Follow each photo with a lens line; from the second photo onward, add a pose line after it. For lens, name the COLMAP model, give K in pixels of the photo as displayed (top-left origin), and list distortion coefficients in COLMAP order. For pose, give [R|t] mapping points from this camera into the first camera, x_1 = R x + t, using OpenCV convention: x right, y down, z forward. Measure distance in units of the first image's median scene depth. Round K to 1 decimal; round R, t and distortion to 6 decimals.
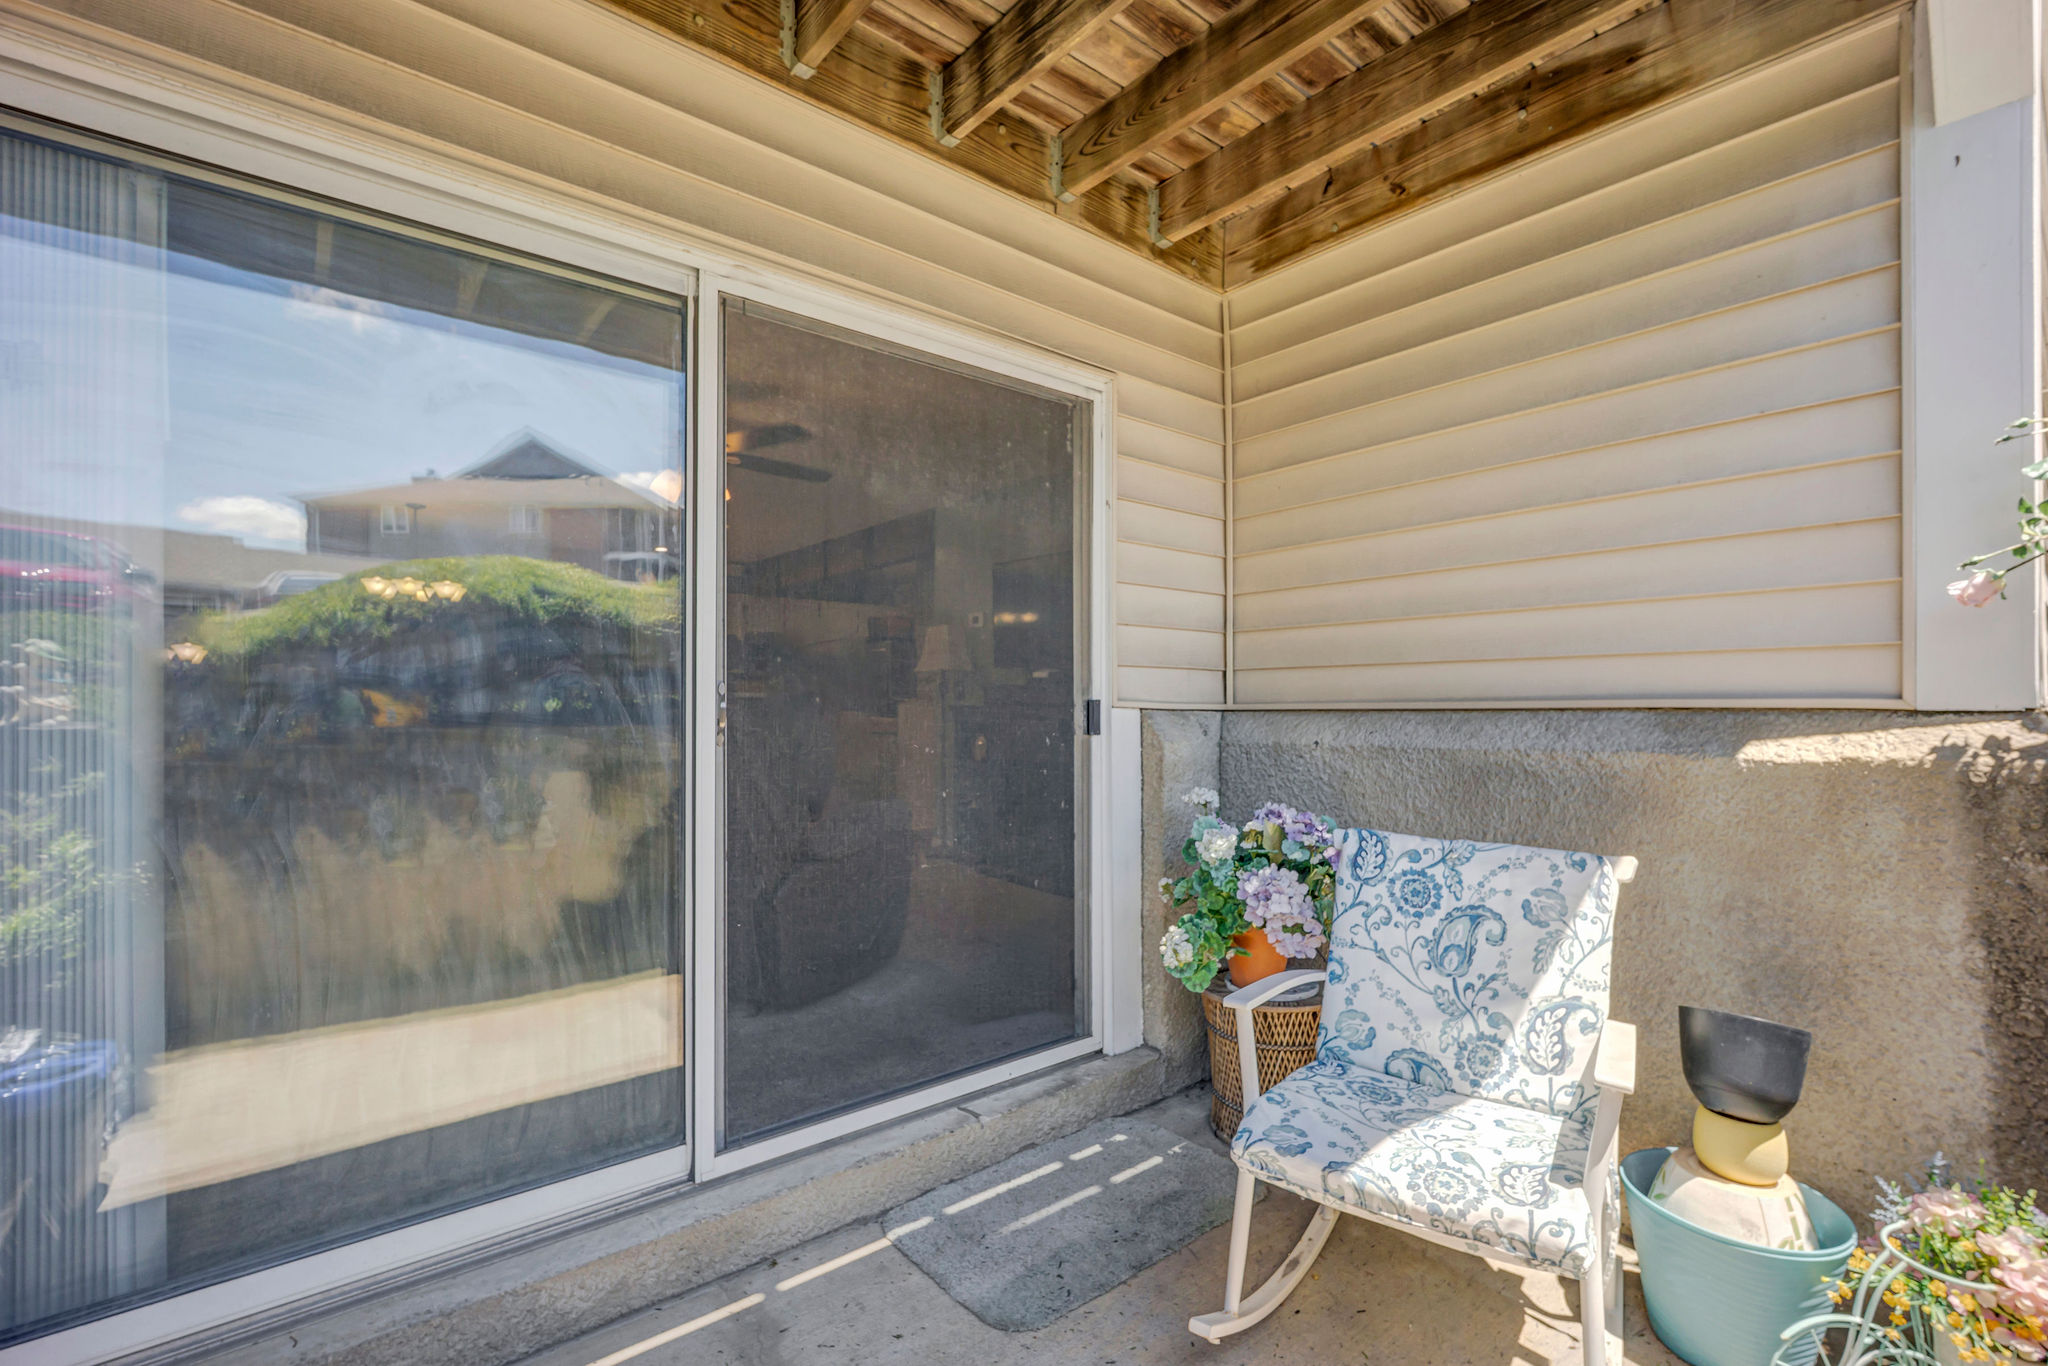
lens RADIAL K [[918.7, 0, 1031.3], [0, 918.7, 688.7], [0, 0, 1]] dist [-0.009596, 0.000289]
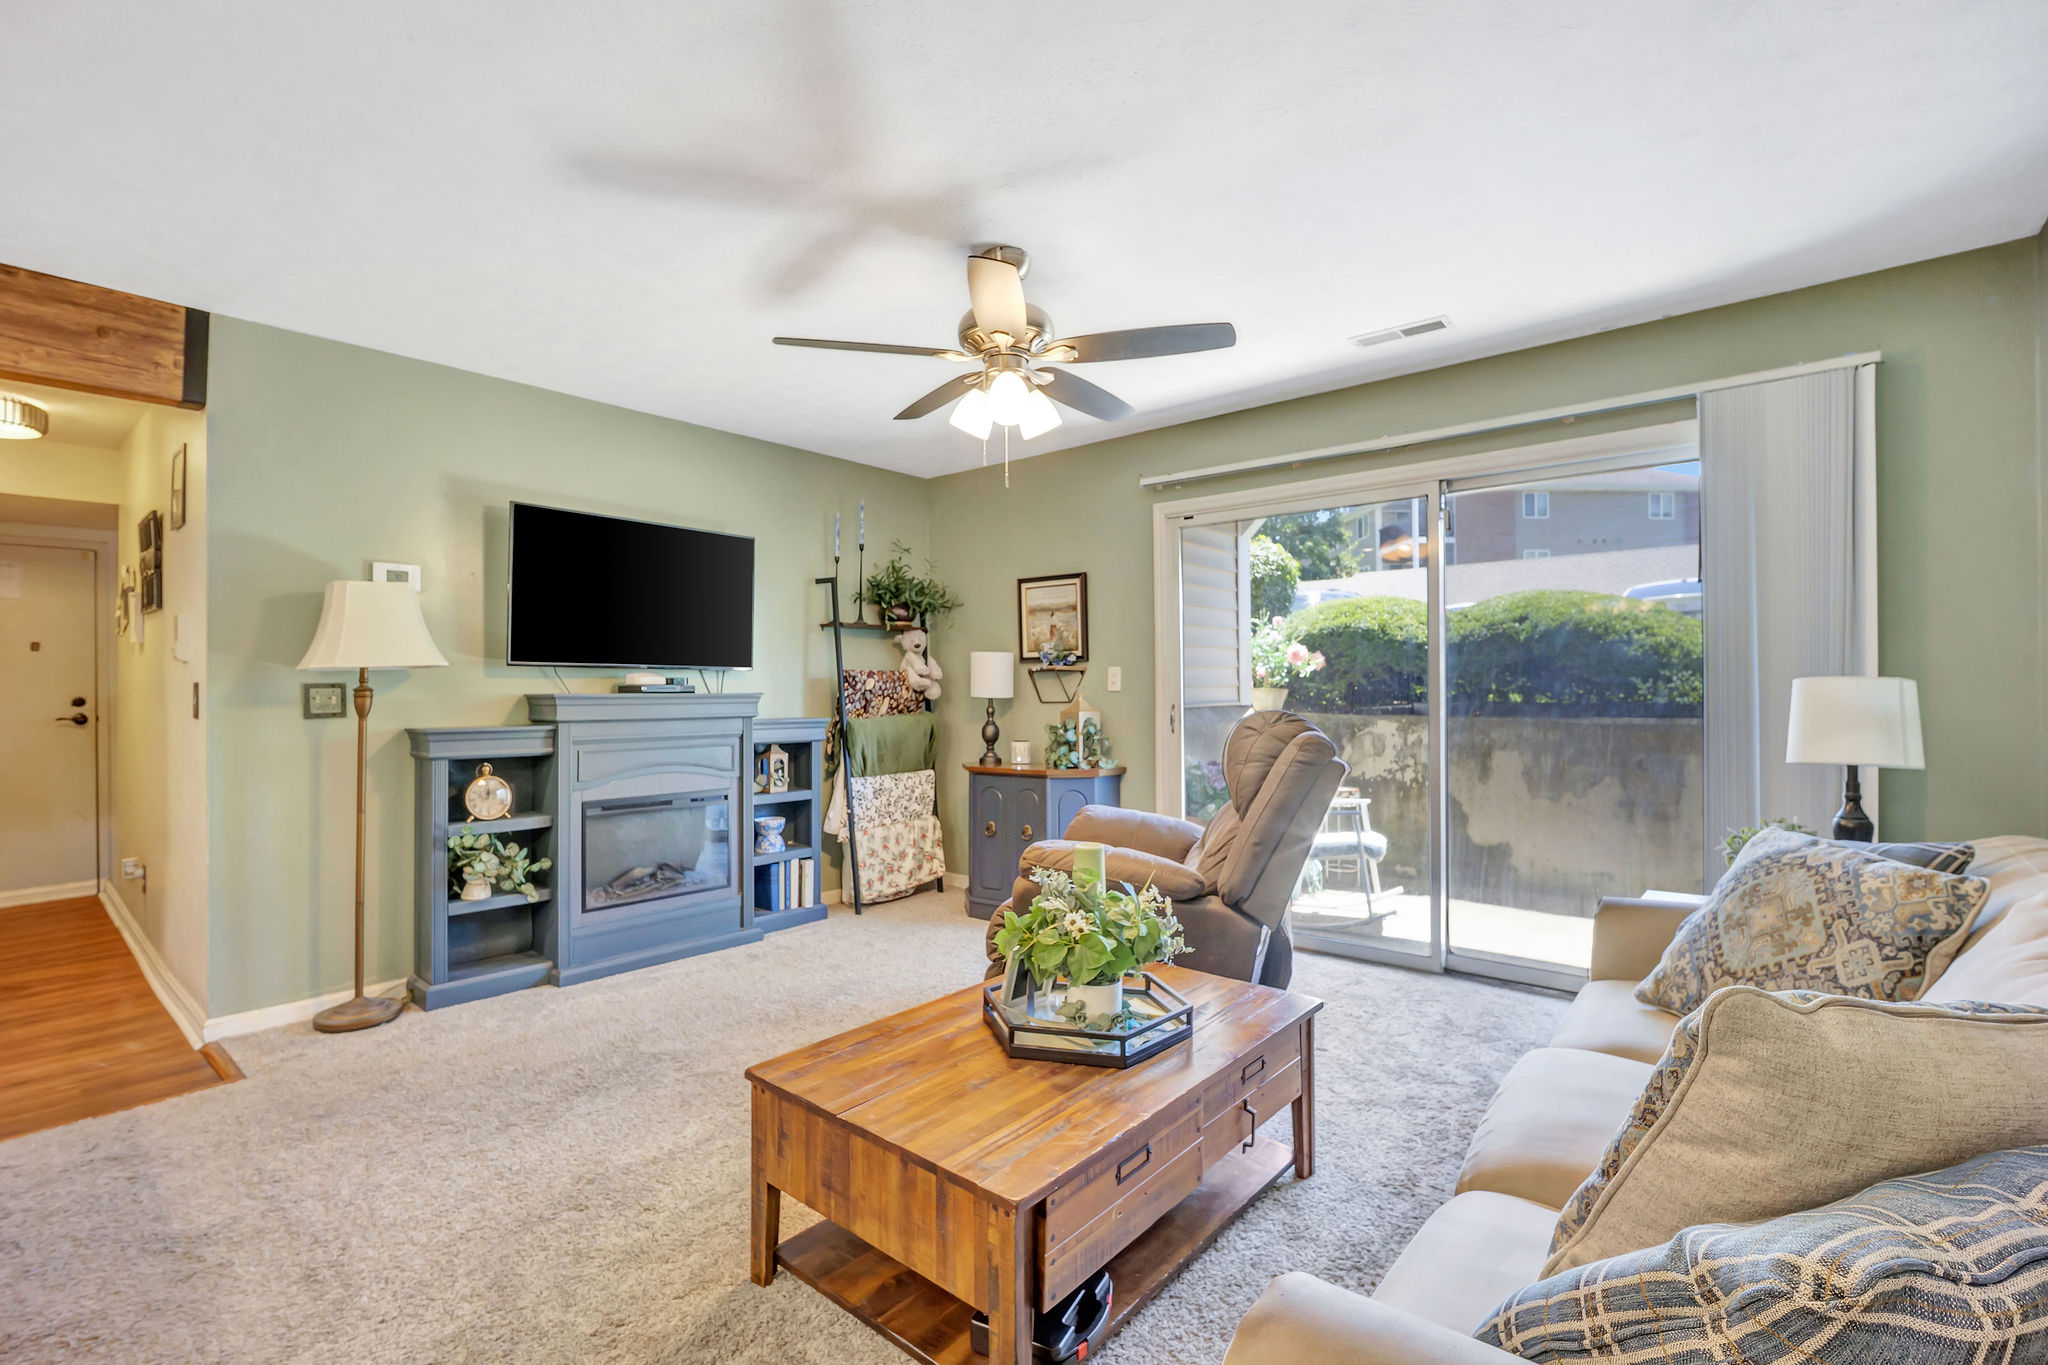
lens RADIAL K [[918.7, 0, 1027.1], [0, 918.7, 682.2], [0, 0, 1]] dist [-0.009596, 0.000289]
pose [[-0.176587, 0.003400, 0.984279, -2.074099], [-0.001308, 0.999992, -0.003689, -0.047425], [-0.984284, -0.001939, -0.176582, 2.173948]]
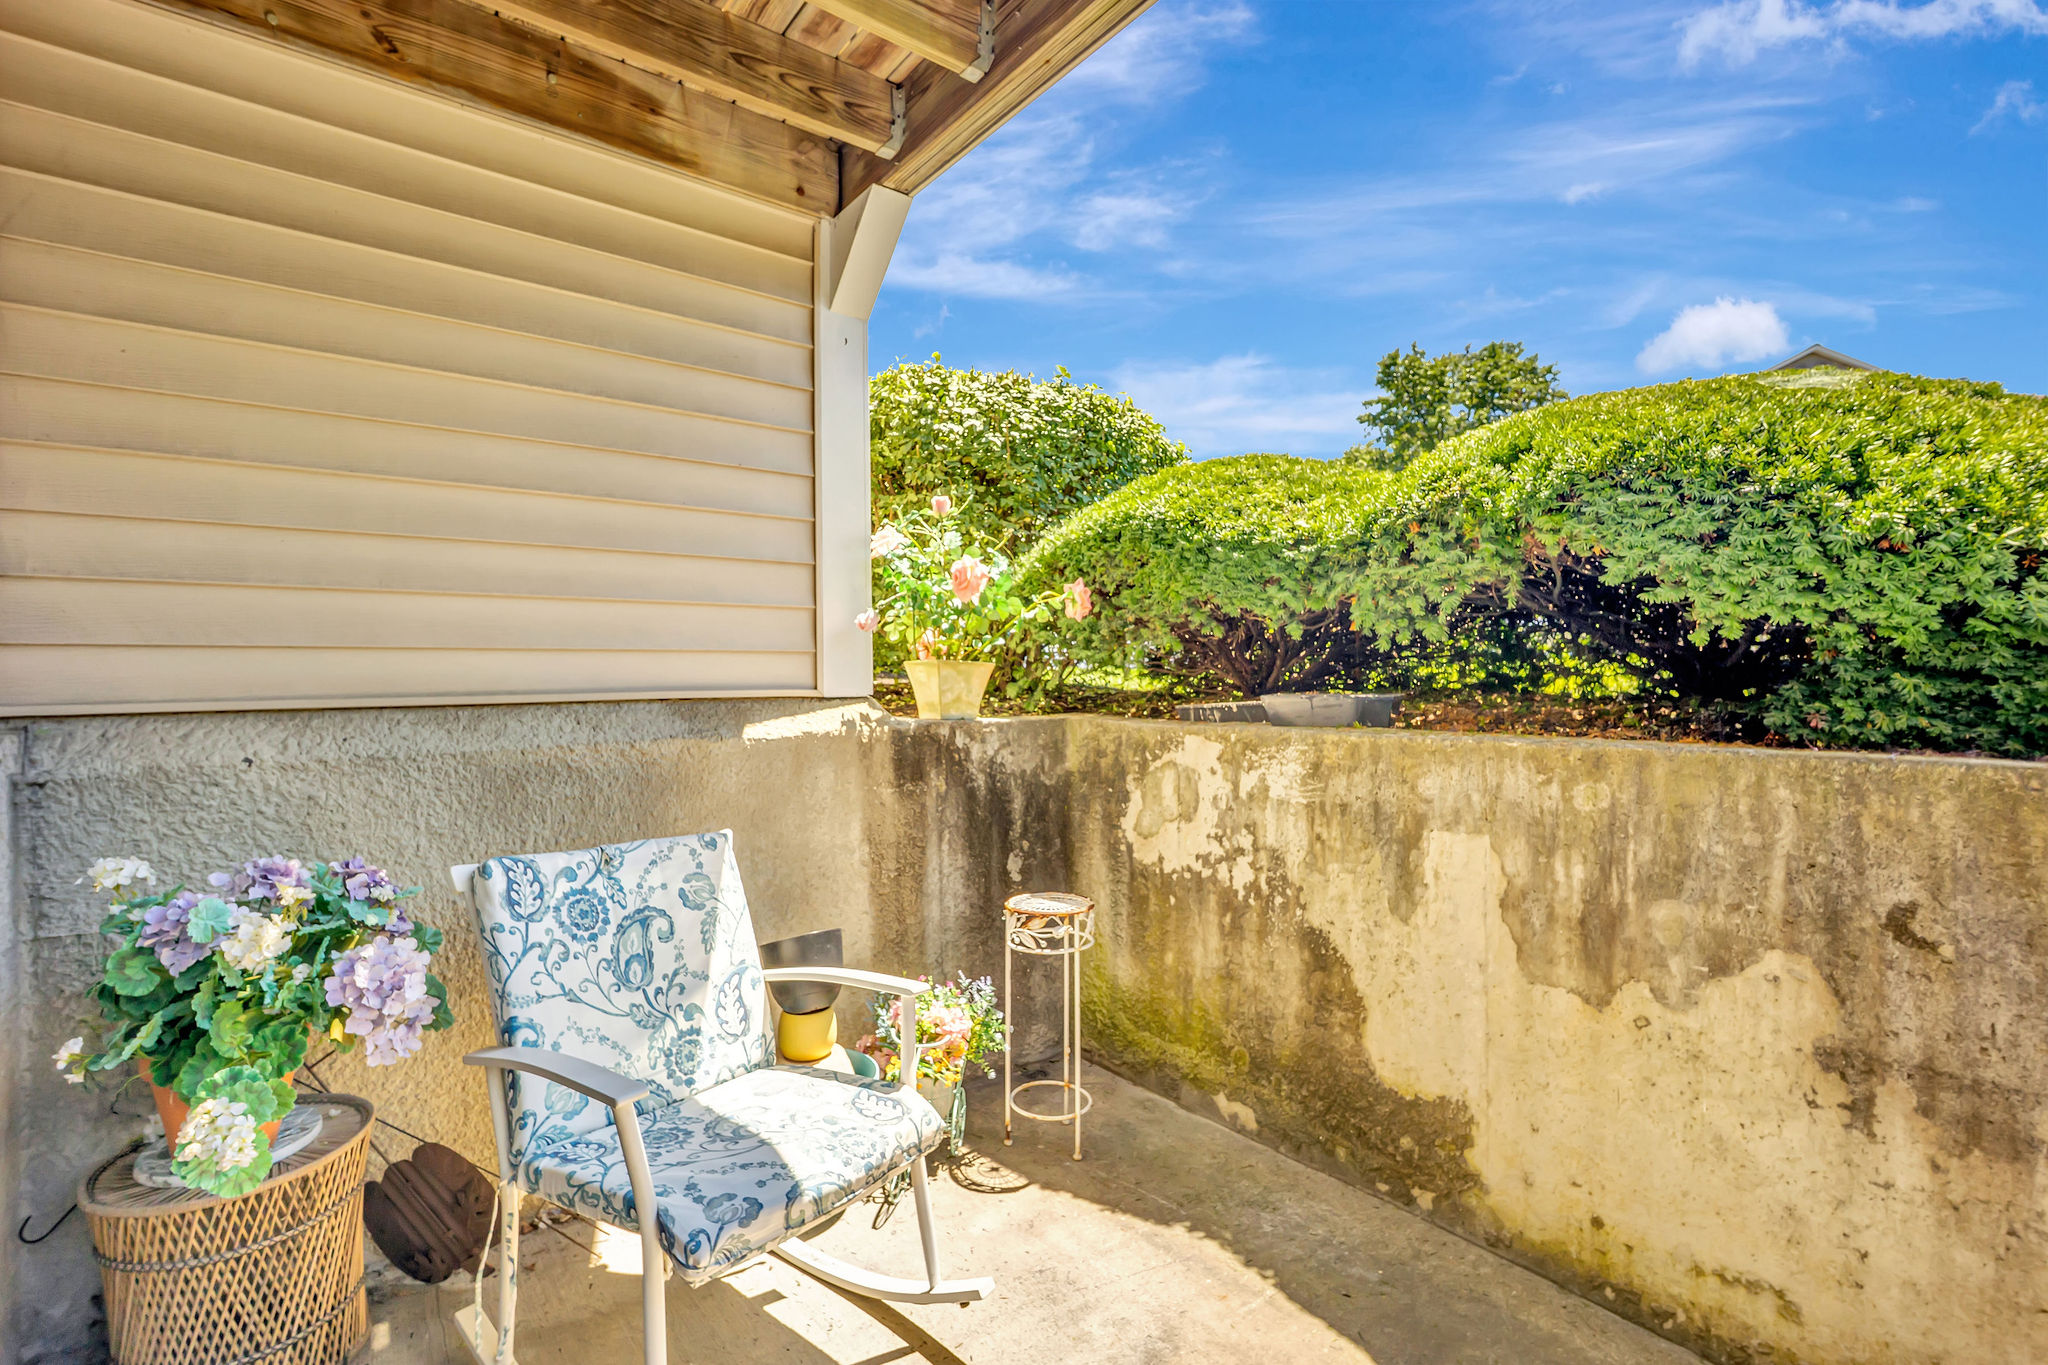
lens RADIAL K [[918.7, 0, 1024.3], [0, 918.7, 666.6], [0, 0, 1]] dist [-0.009596, 0.000289]
pose [[0.040328, 0.015842, 0.999061, -0.456952], [-0.006350, 0.999858, -0.015599, -0.004565], [-0.999166, -0.005715, 0.040423, 0.552071]]
